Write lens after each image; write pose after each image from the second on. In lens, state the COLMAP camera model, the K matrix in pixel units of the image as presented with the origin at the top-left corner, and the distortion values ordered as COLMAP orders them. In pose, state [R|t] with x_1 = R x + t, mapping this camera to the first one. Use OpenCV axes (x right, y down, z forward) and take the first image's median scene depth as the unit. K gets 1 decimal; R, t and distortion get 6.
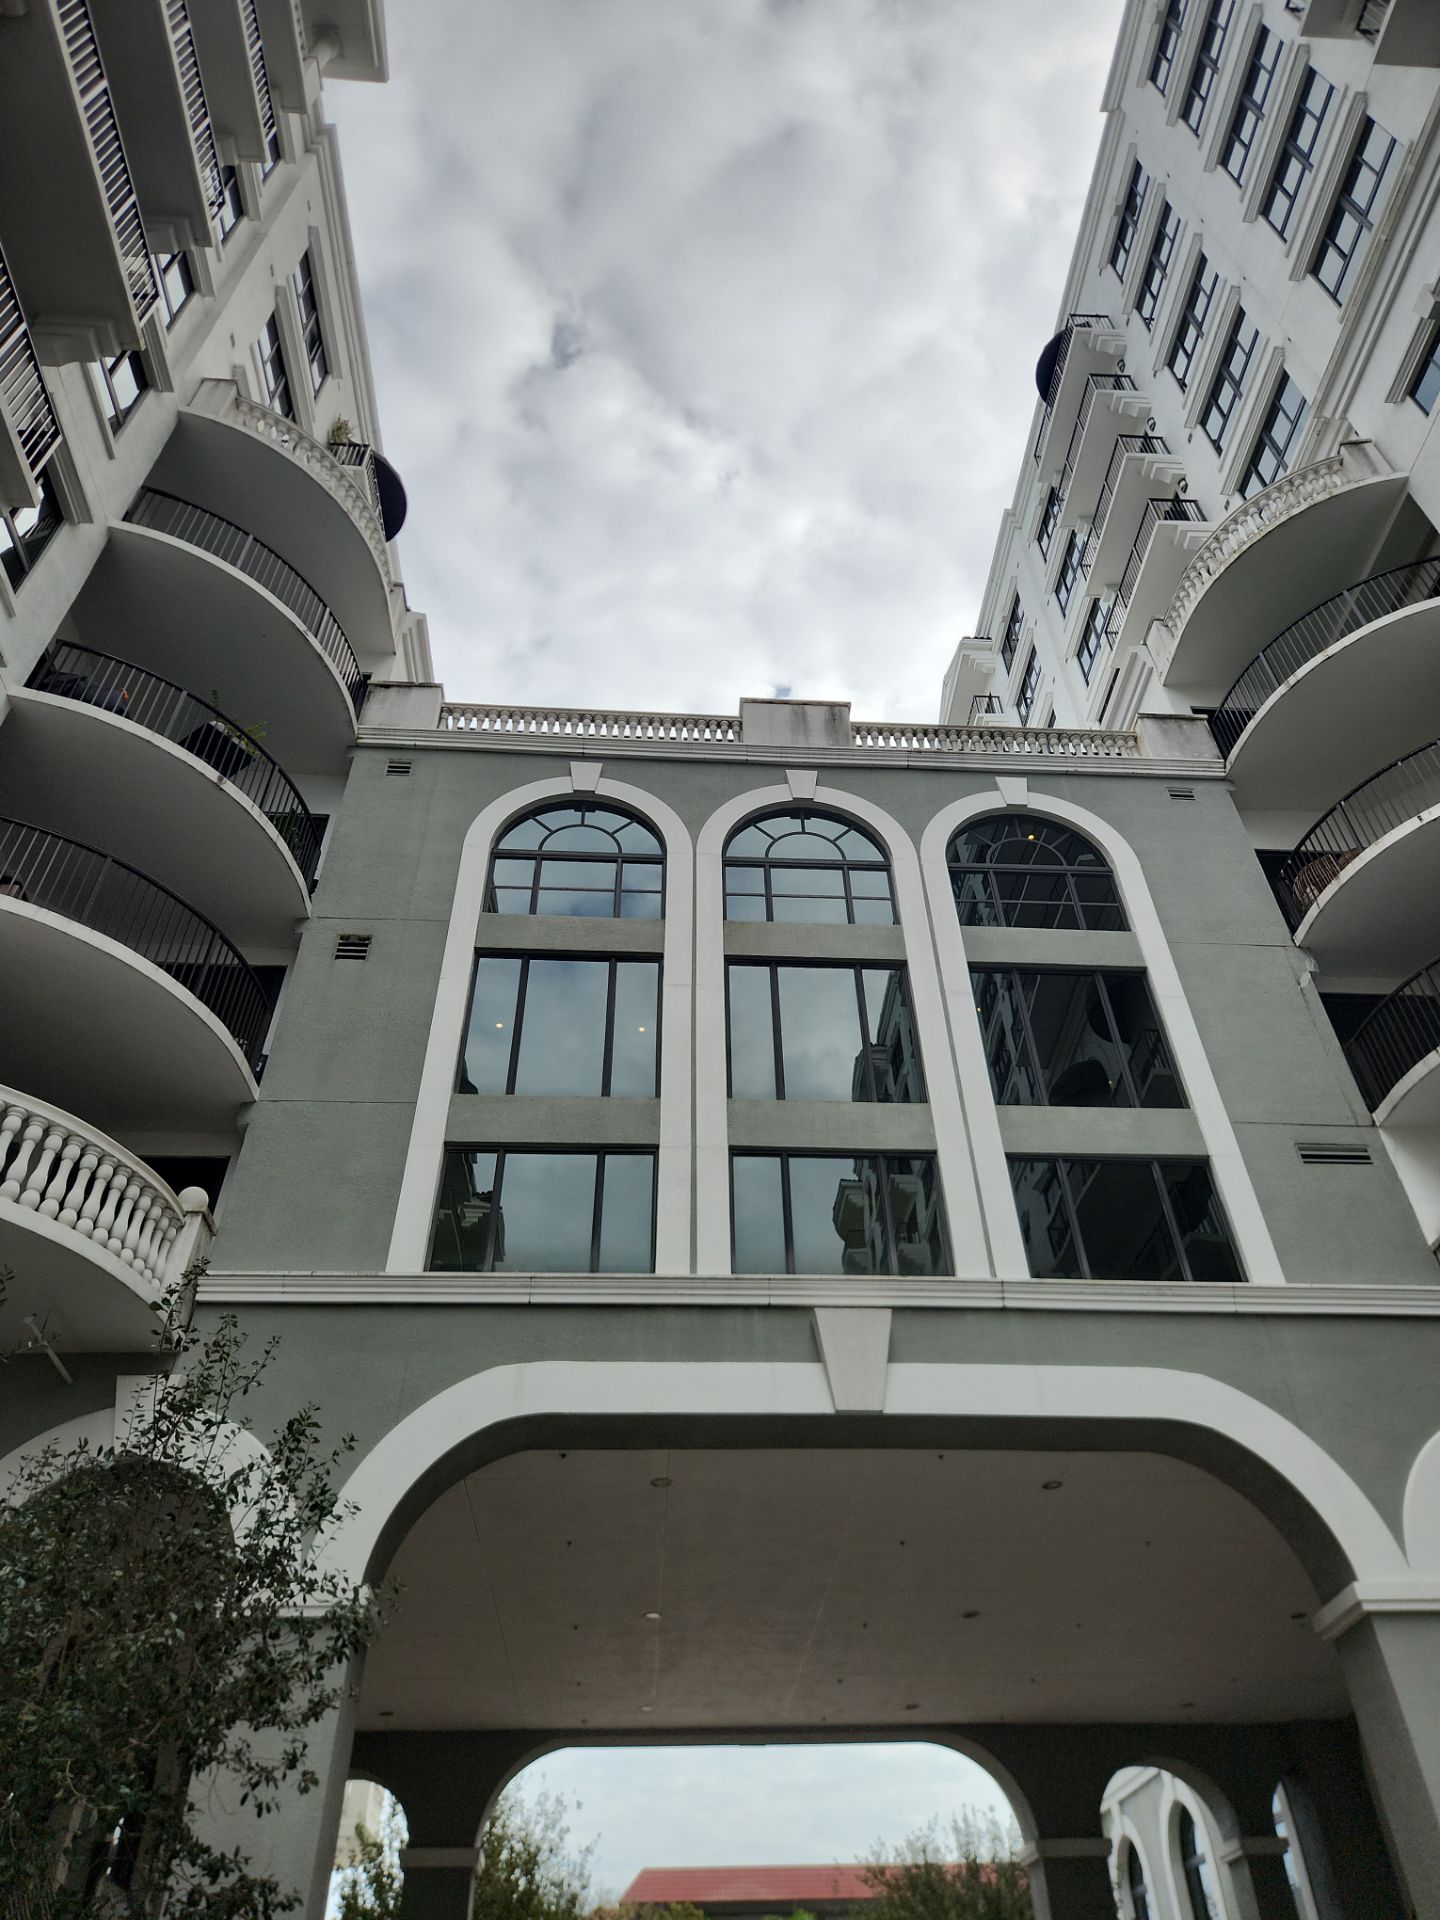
lens RADIAL K [[1280.4, 0, 723.3], [0, 1280.4, 1123.0], [0, 0, 1]] dist [0.011501, -0.000735]
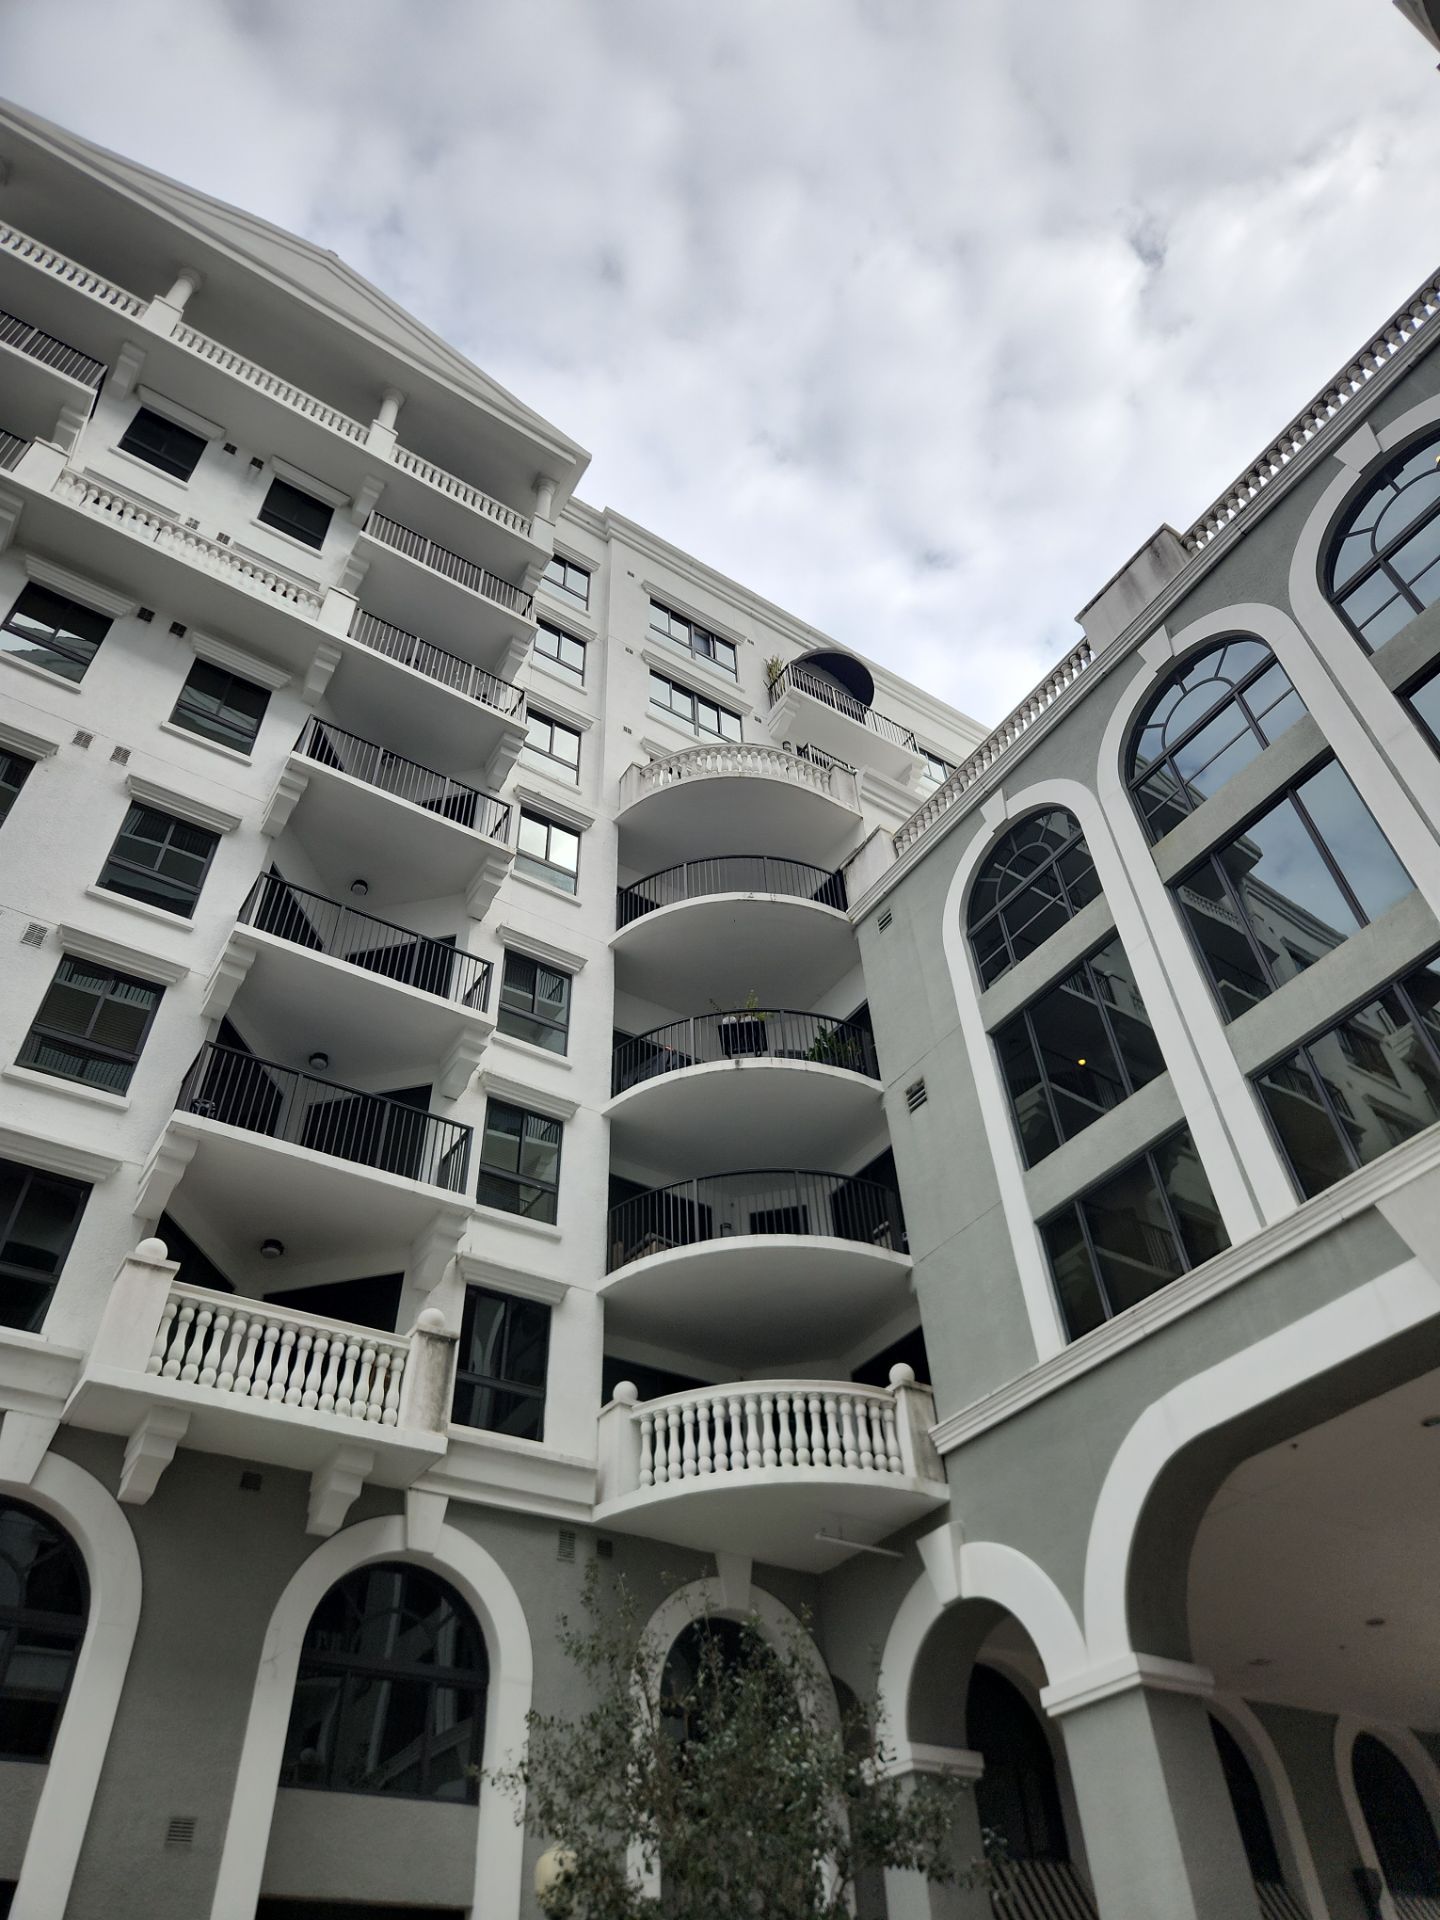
lens RADIAL K [[1321.5, 0, 727.9], [0, 1321.5, 923.4], [0, 0, 1]] dist [0.079888, -0.069014]
pose [[0.475155, -0.604852, -0.639048, 0.601159], [0.569661, 0.764981, -0.300483, 0.012429], [0.670607, -0.221265, 0.708046, 0.035551]]
